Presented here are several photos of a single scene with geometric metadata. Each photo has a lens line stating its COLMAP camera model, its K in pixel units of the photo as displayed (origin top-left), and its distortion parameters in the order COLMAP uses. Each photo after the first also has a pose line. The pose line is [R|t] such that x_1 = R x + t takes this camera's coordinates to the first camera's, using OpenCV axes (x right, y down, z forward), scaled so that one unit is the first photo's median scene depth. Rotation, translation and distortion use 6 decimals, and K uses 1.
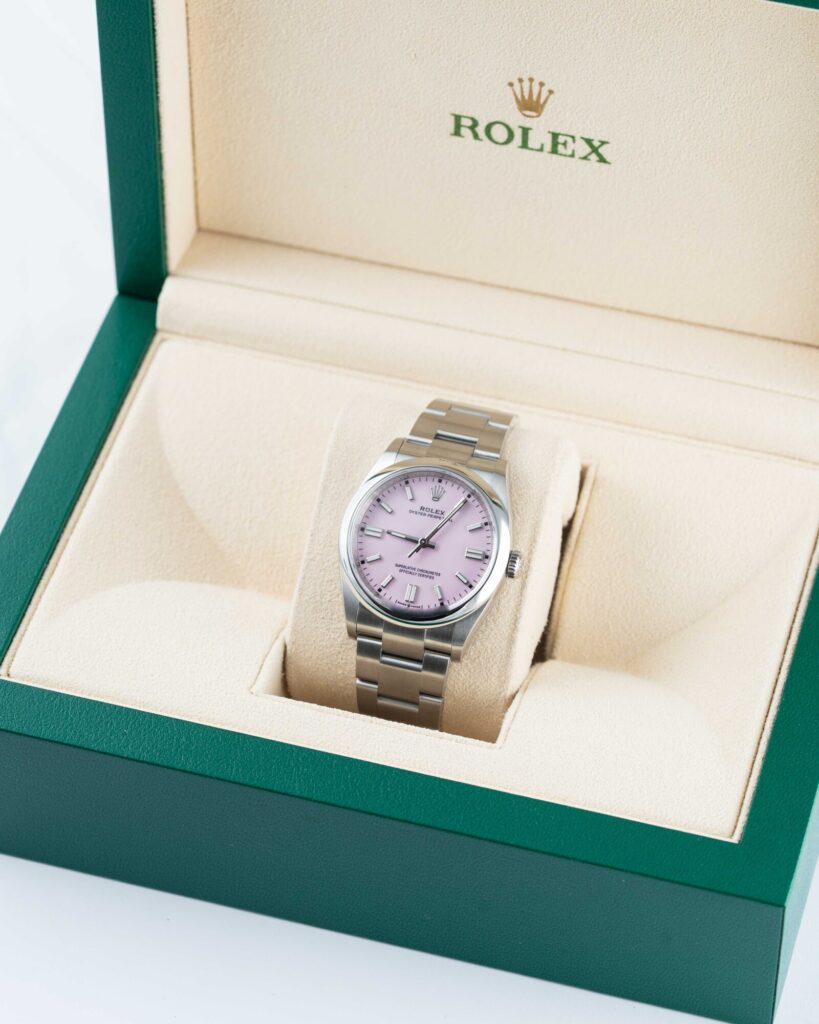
lens RADIAL K [[3947.2, 0, 409.5], [0, 3947.2, 512.0], [0, 0, 1]] dist [0.003075, -2.236057]
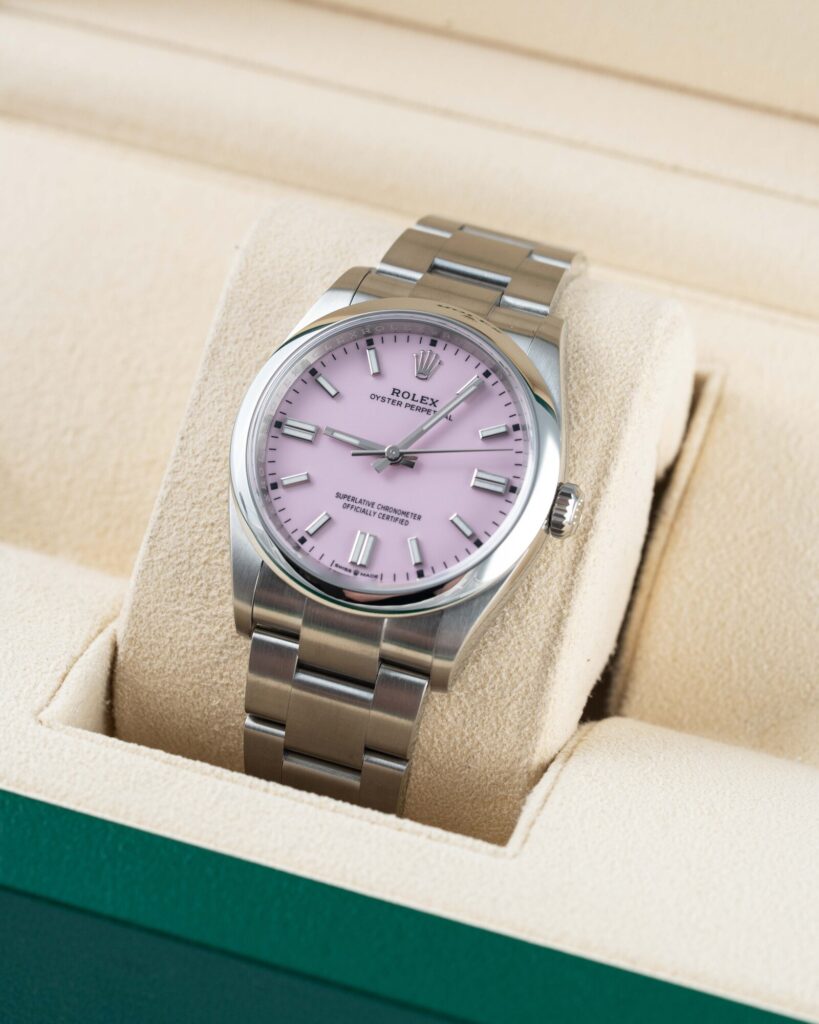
lens RADIAL K [[3947.2, 0, 409.5], [0, 3947.2, 512.0], [0, 0, 1]] dist [0.003075, -2.236057]
pose [[0.997343, 0.072852, -0.000234, 0.006290], [-0.072362, 0.990249, -0.119038, 0.076254], [-0.008440, 0.118739, 0.992890, 0.481271]]
